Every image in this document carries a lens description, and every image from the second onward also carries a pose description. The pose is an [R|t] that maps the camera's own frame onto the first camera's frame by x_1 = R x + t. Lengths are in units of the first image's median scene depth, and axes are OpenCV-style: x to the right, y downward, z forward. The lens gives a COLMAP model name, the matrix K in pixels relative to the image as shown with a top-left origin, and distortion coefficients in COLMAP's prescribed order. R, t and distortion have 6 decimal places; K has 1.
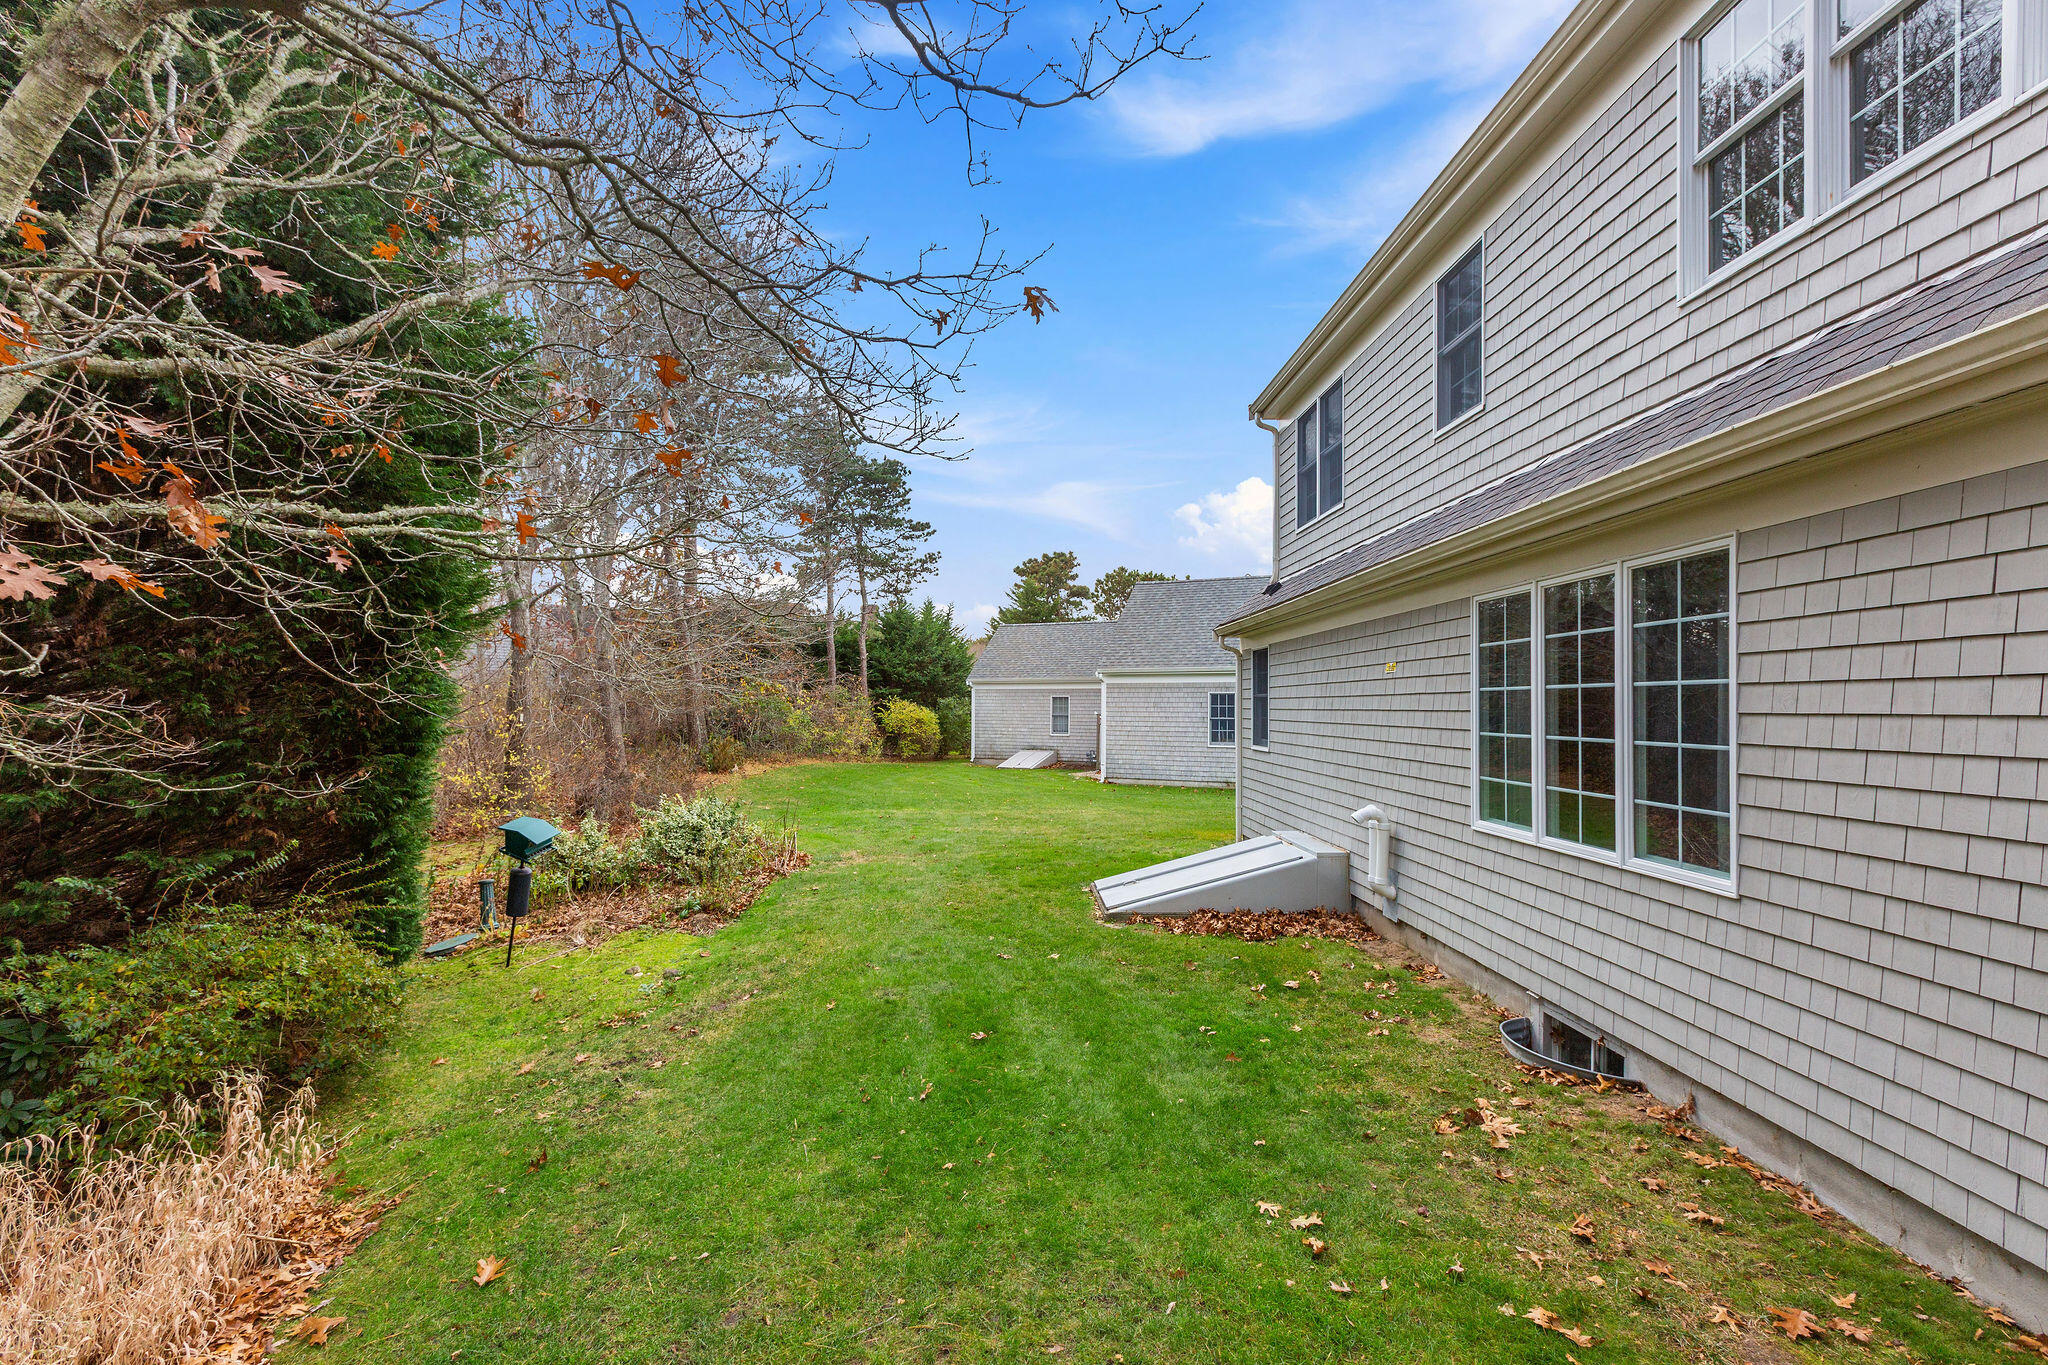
lens RADIAL K [[915.0, 0, 1007.4], [0, 915.0, 677.2], [0, 0, 1]] dist [0.001143, 0.000054]
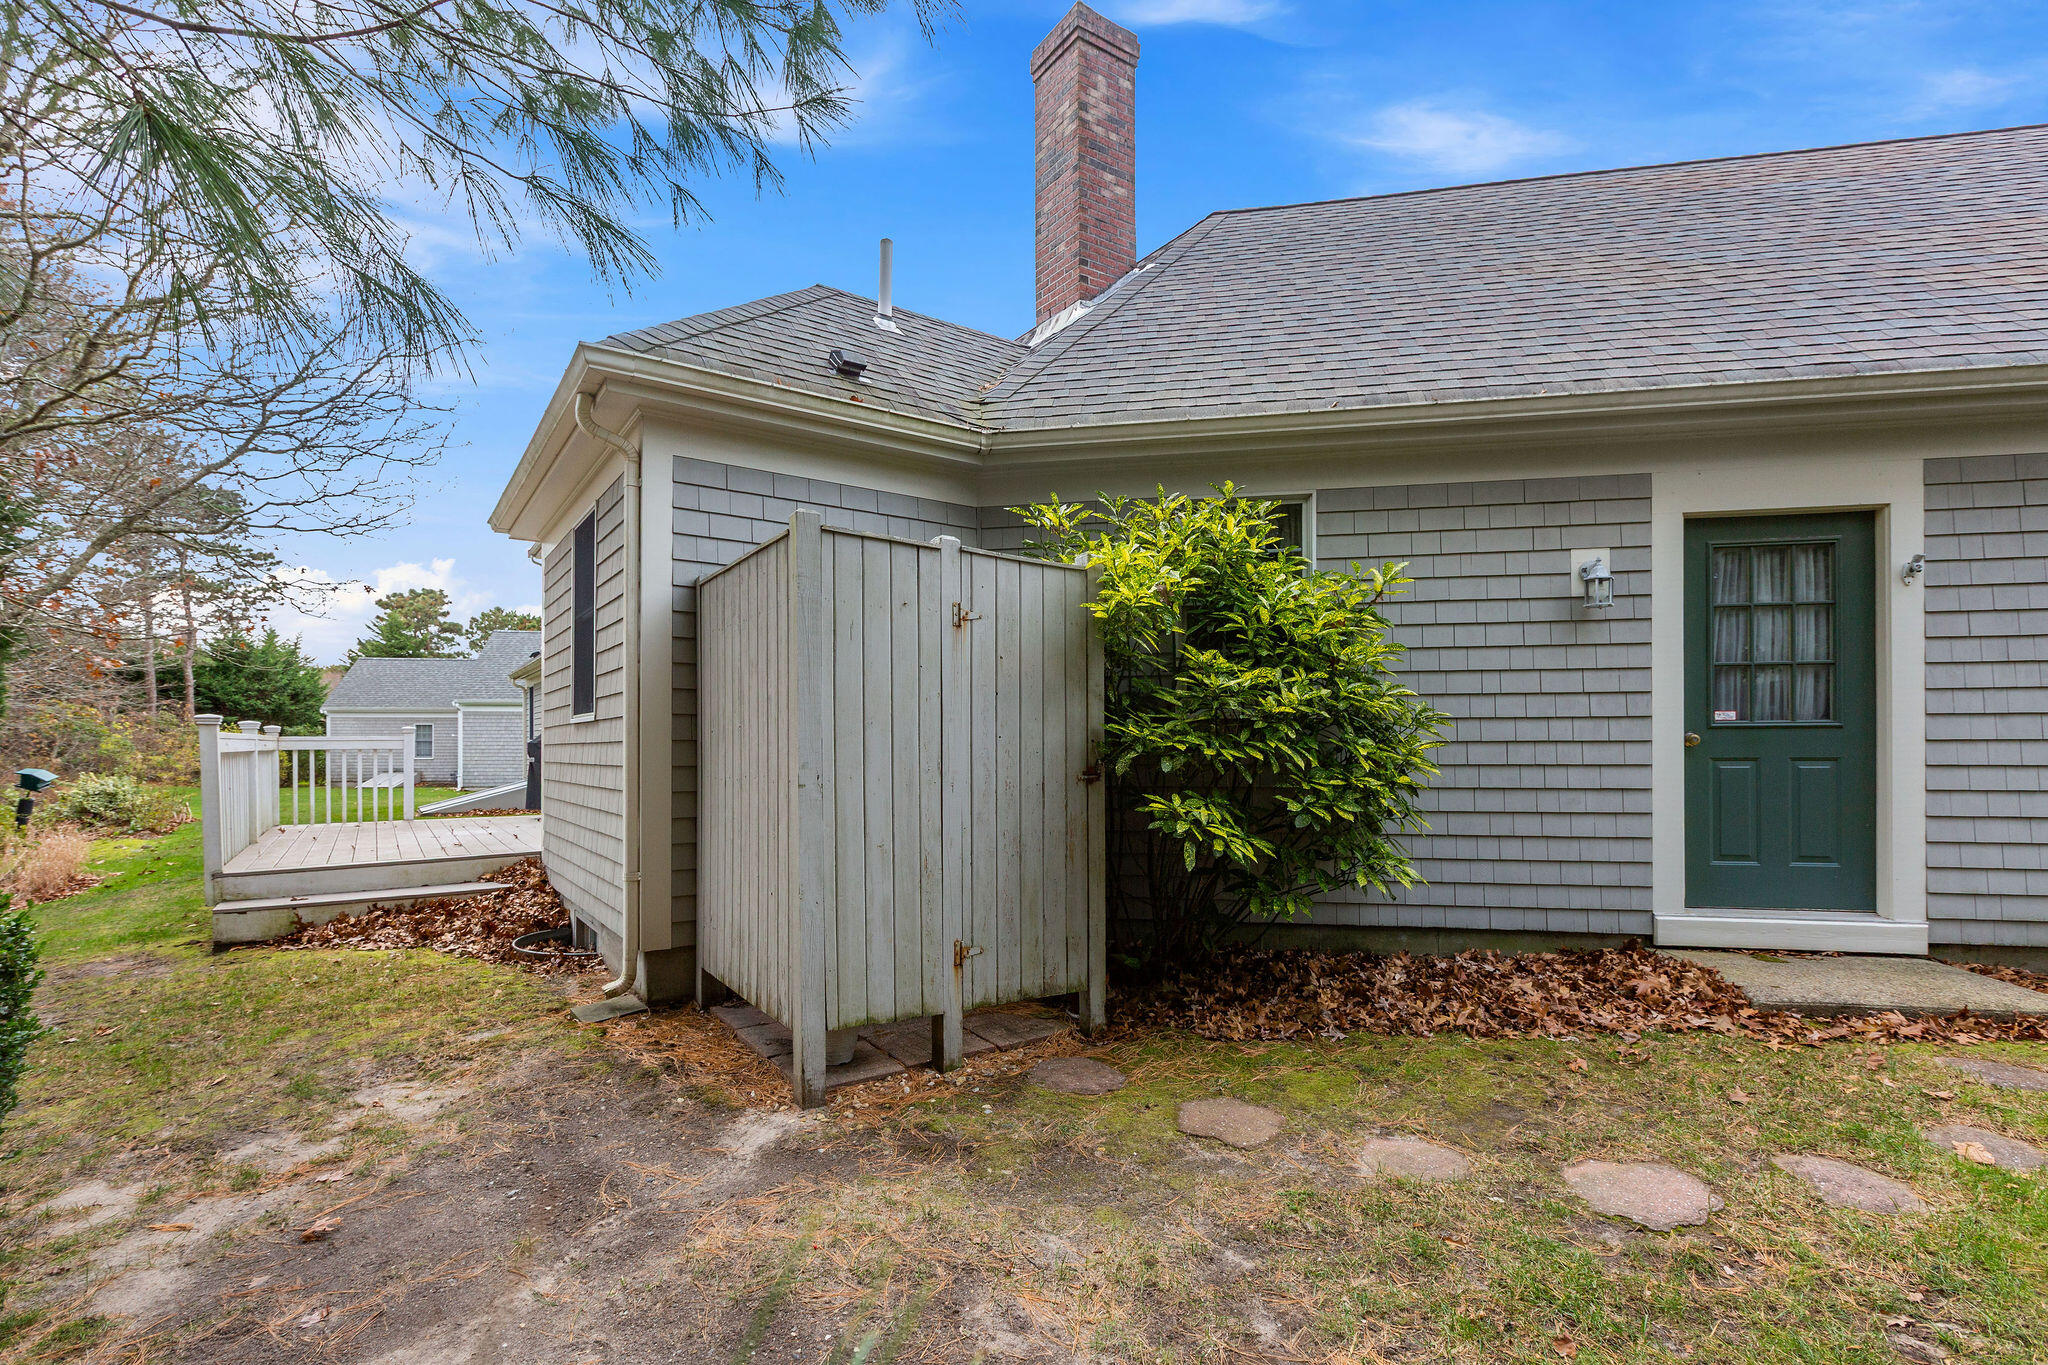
lens RADIAL K [[943.6, 0, 1019.8], [0, 943.6, 747.7], [0, 0, 1]] dist [0.000326, -0.000086]
pose [[0.824201, -0.004706, 0.566277, 0.003273], [-0.012353, 0.999578, 0.026286, 0.008761], [-0.566162, -0.028660, 0.823796, -0.329751]]
